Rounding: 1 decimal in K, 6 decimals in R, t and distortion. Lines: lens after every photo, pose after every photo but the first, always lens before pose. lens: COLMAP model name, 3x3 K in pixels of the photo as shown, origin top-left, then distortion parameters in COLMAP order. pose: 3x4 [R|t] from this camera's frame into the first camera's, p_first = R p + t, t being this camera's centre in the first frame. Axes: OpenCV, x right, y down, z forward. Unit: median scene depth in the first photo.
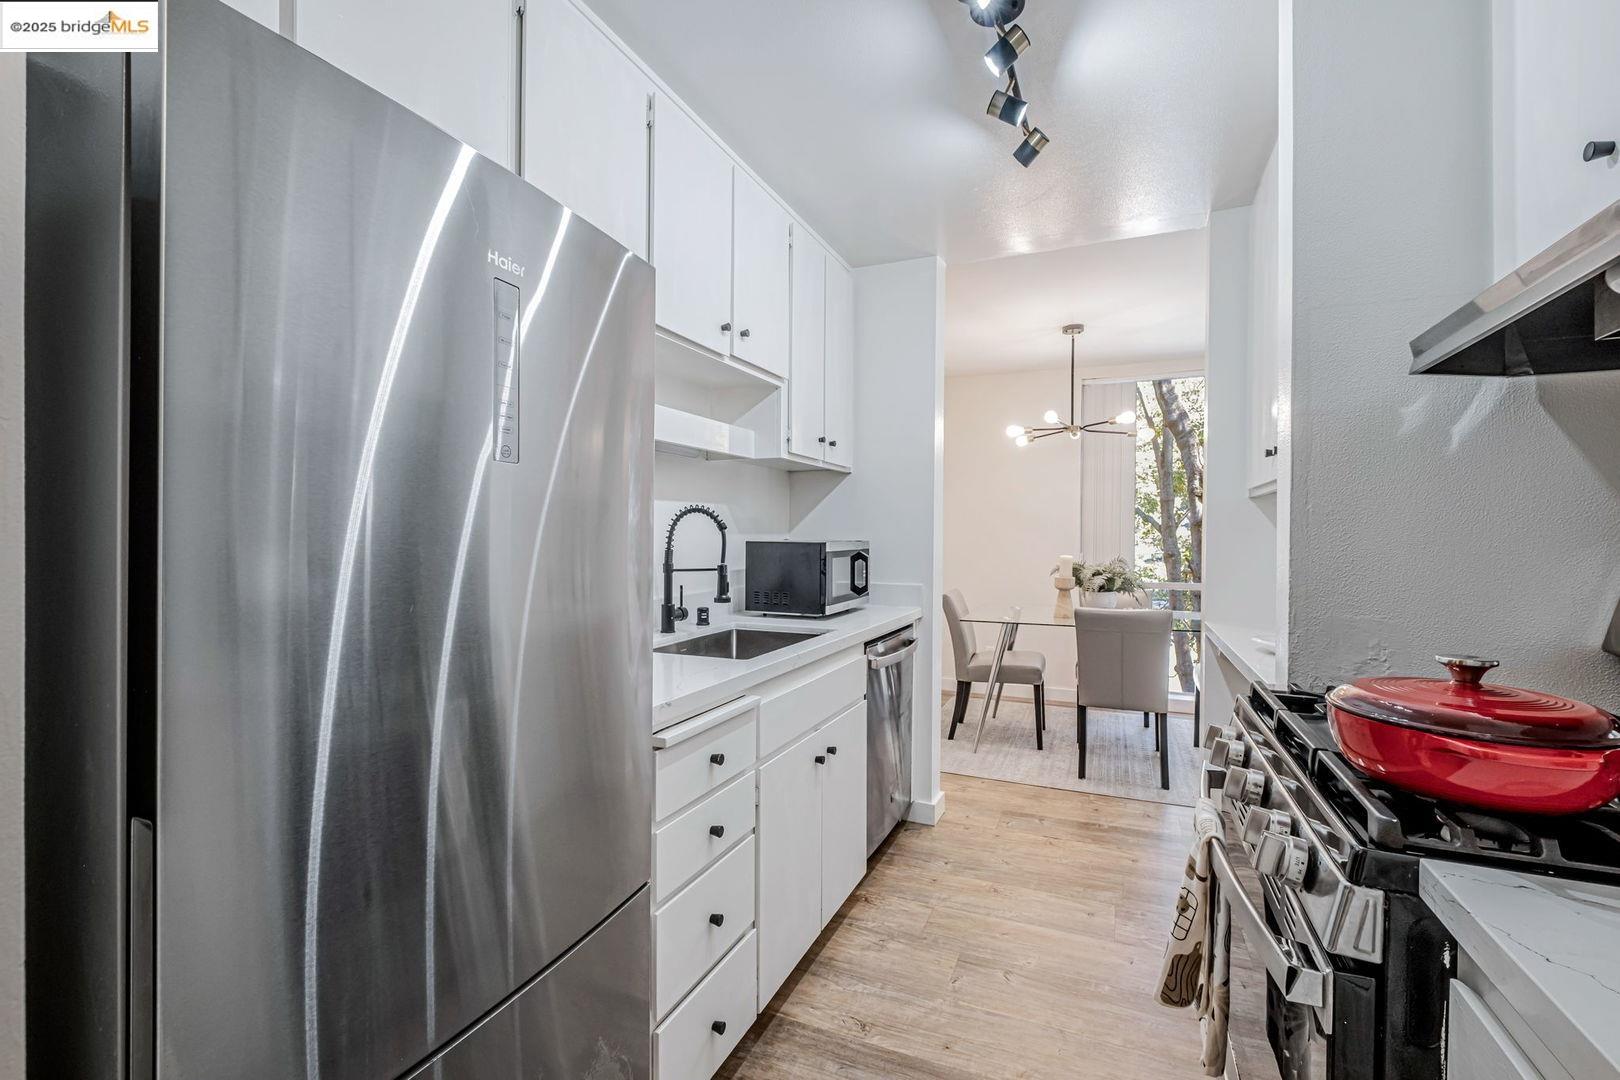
lens RADIAL K [[701.9, 0, 837.3], [0, 701.9, 535.5], [0, 0, 1]] dist [0.003876, -0.001470]
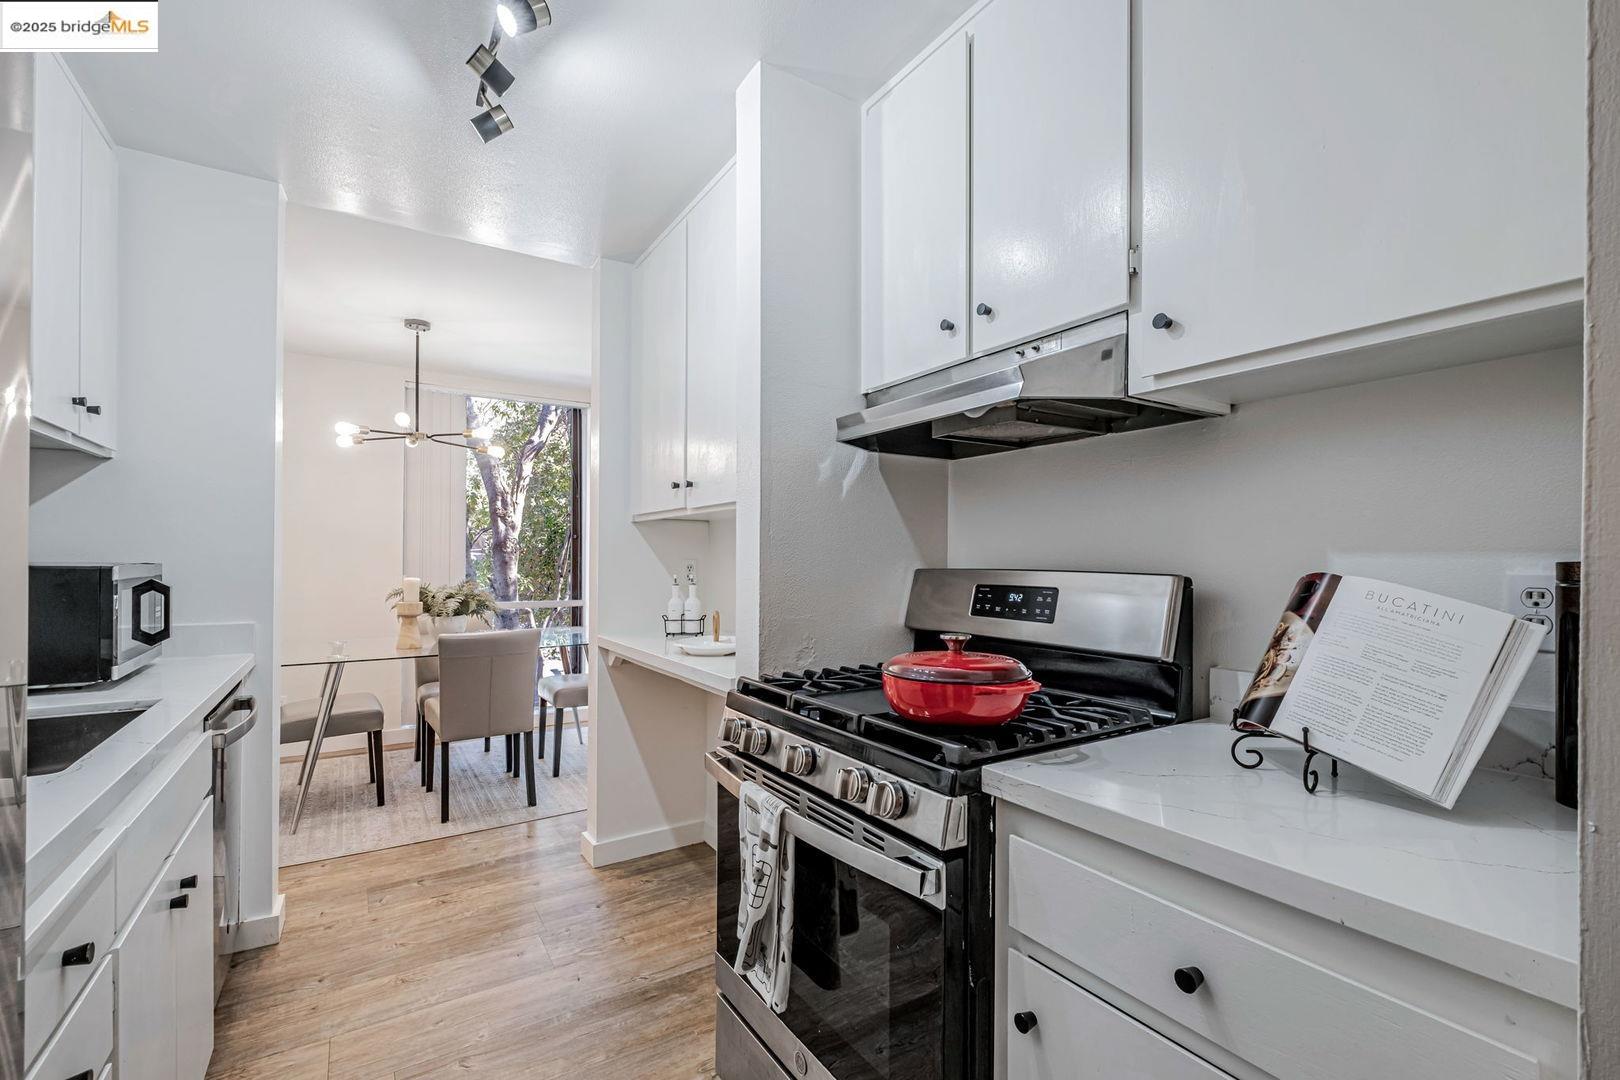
lens RADIAL K [[701.9, 0, 813.5], [0, 701.9, 553.0], [0, 0, 1]] dist [0.003876, -0.001470]
pose [[0.568085, 0.004210, 0.822959, -0.152398], [-0.001536, 0.999991, -0.004055, -0.000121], [-0.822969, 0.001039, 0.568086, 0.101667]]
